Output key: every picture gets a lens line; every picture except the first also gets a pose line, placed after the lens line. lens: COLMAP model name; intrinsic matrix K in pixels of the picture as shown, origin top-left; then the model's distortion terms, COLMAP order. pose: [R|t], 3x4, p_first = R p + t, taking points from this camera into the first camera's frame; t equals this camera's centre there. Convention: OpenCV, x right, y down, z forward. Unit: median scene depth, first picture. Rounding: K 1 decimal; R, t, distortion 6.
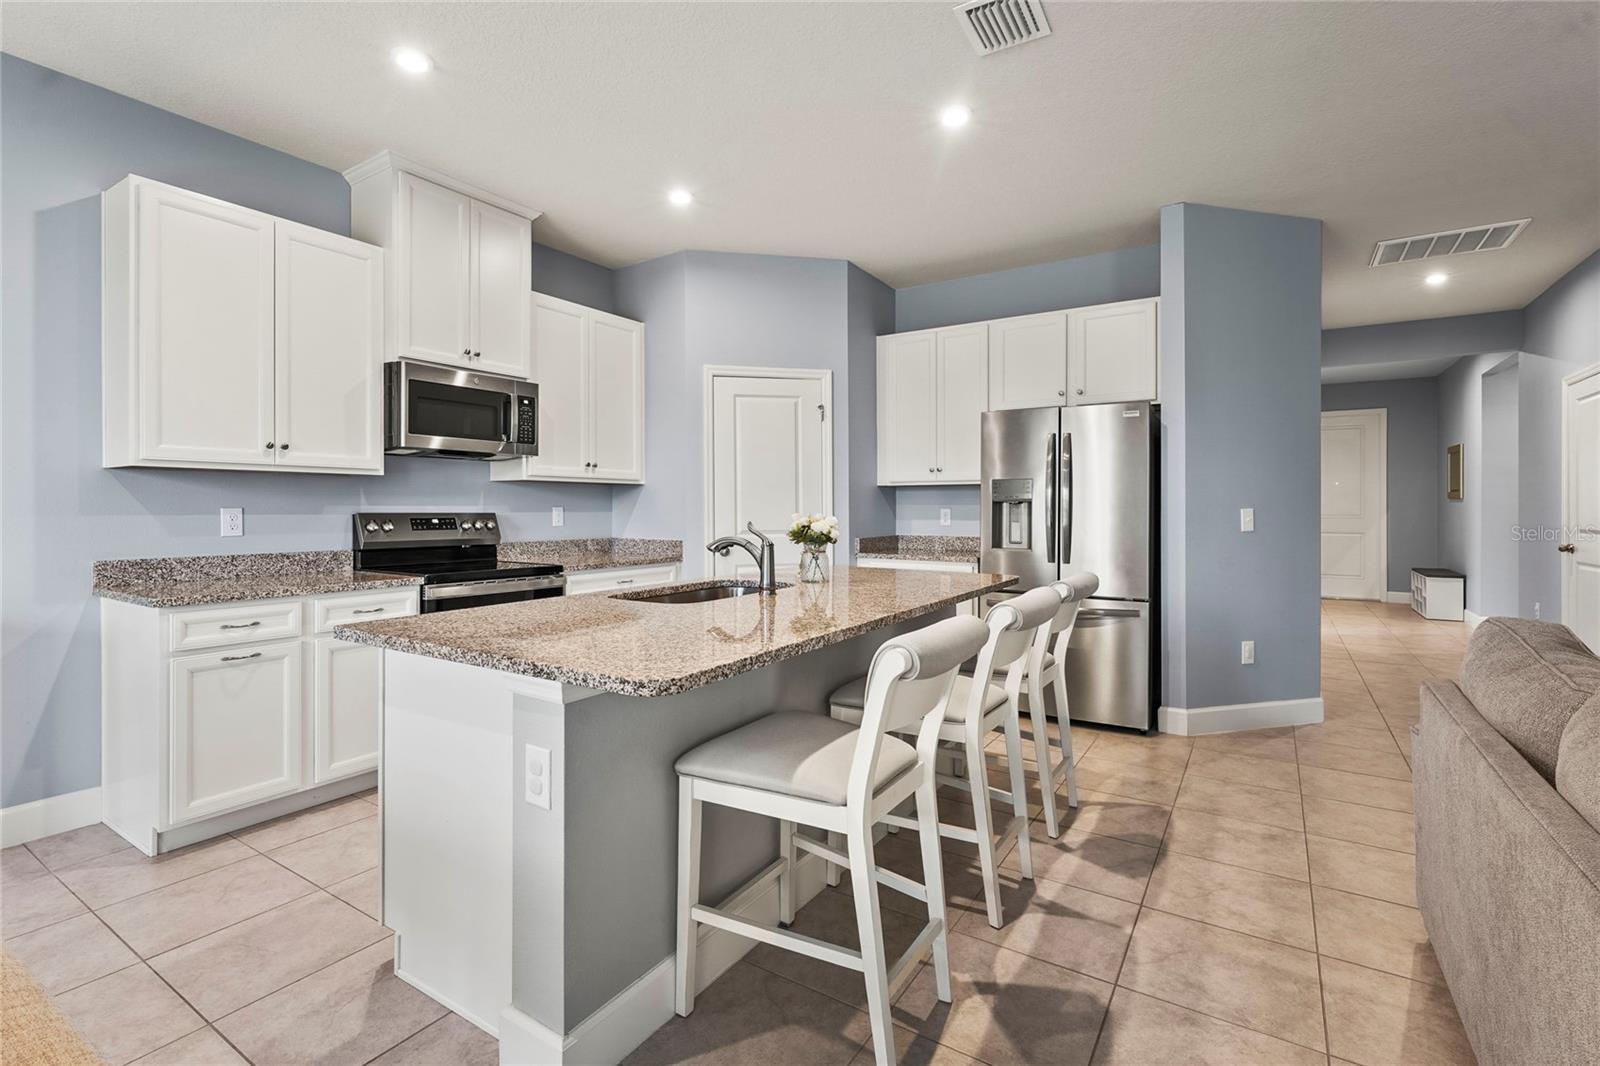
lens RADIAL K [[739.3, 0, 817.3], [0, 739.3, 501.4], [0, 0, 1]] dist [-0.007935, 0.001379]
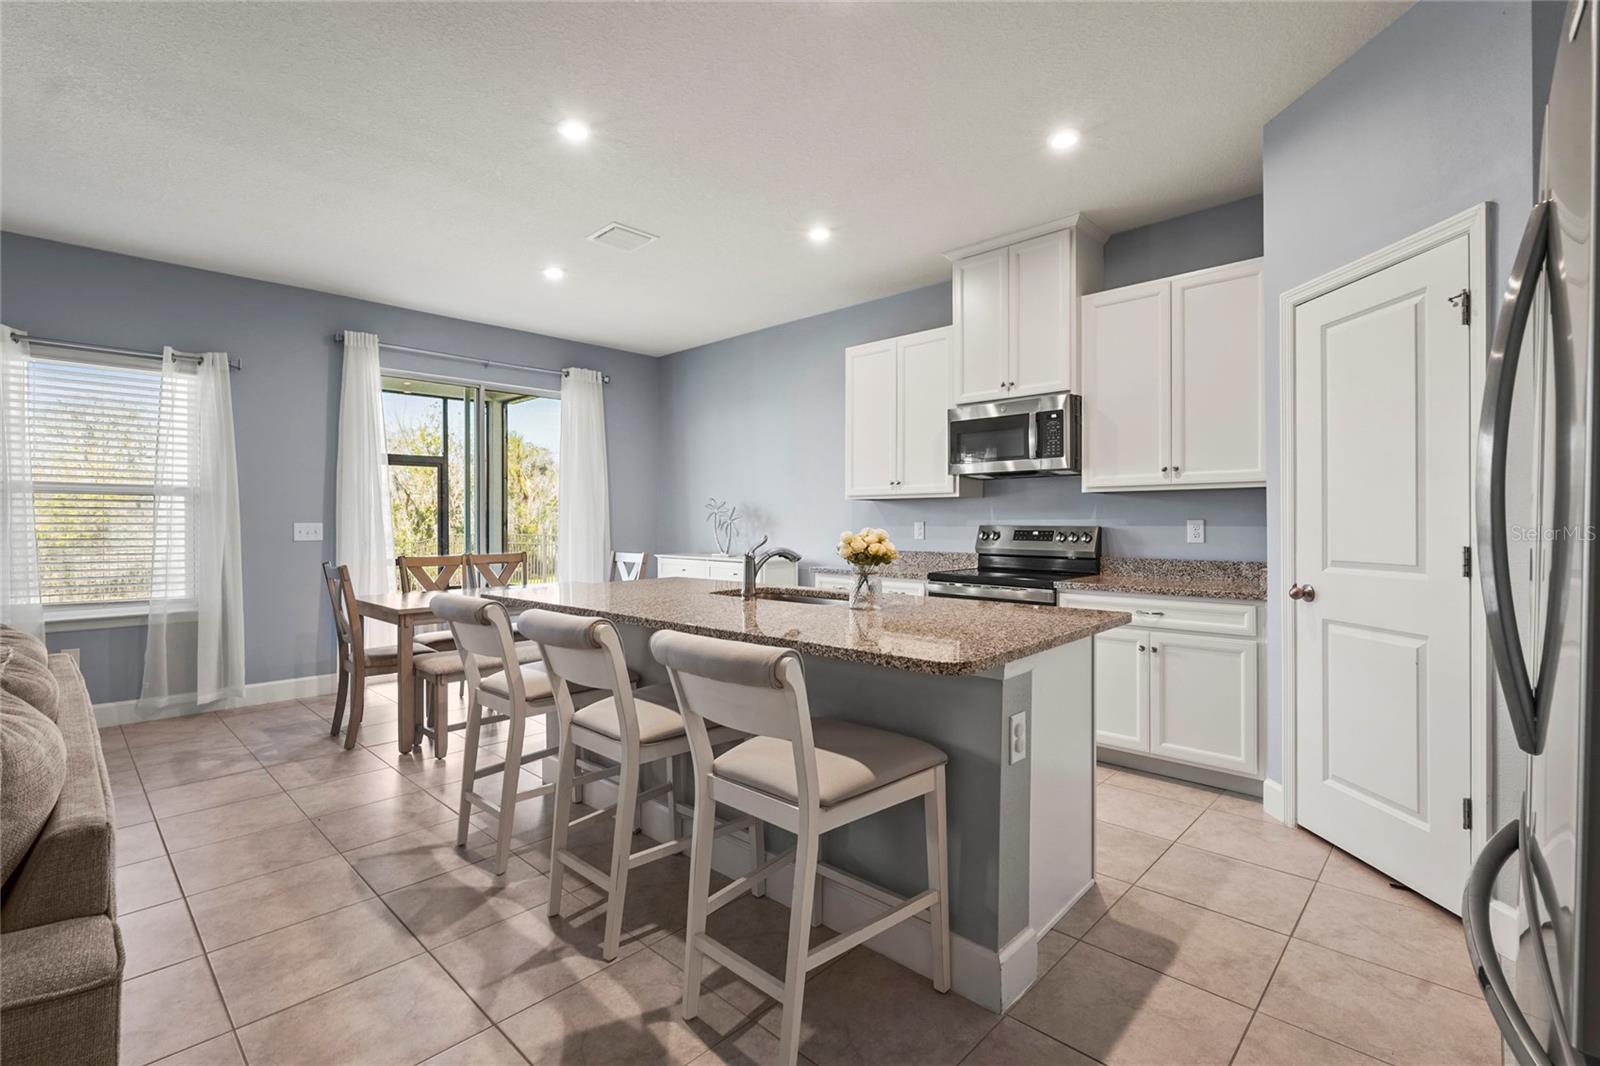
lens RADIAL K [[739.3, 0, 799.4], [0, 739.3, 534.7], [0, 0, 1]] dist [-0.007935, 0.001379]
pose [[-0.223478, 0.016521, -0.974569, 0.655821], [0.012333, 0.999824, 0.014121, 0.008249], [0.974631, -0.008863, -0.223643, 0.872827]]
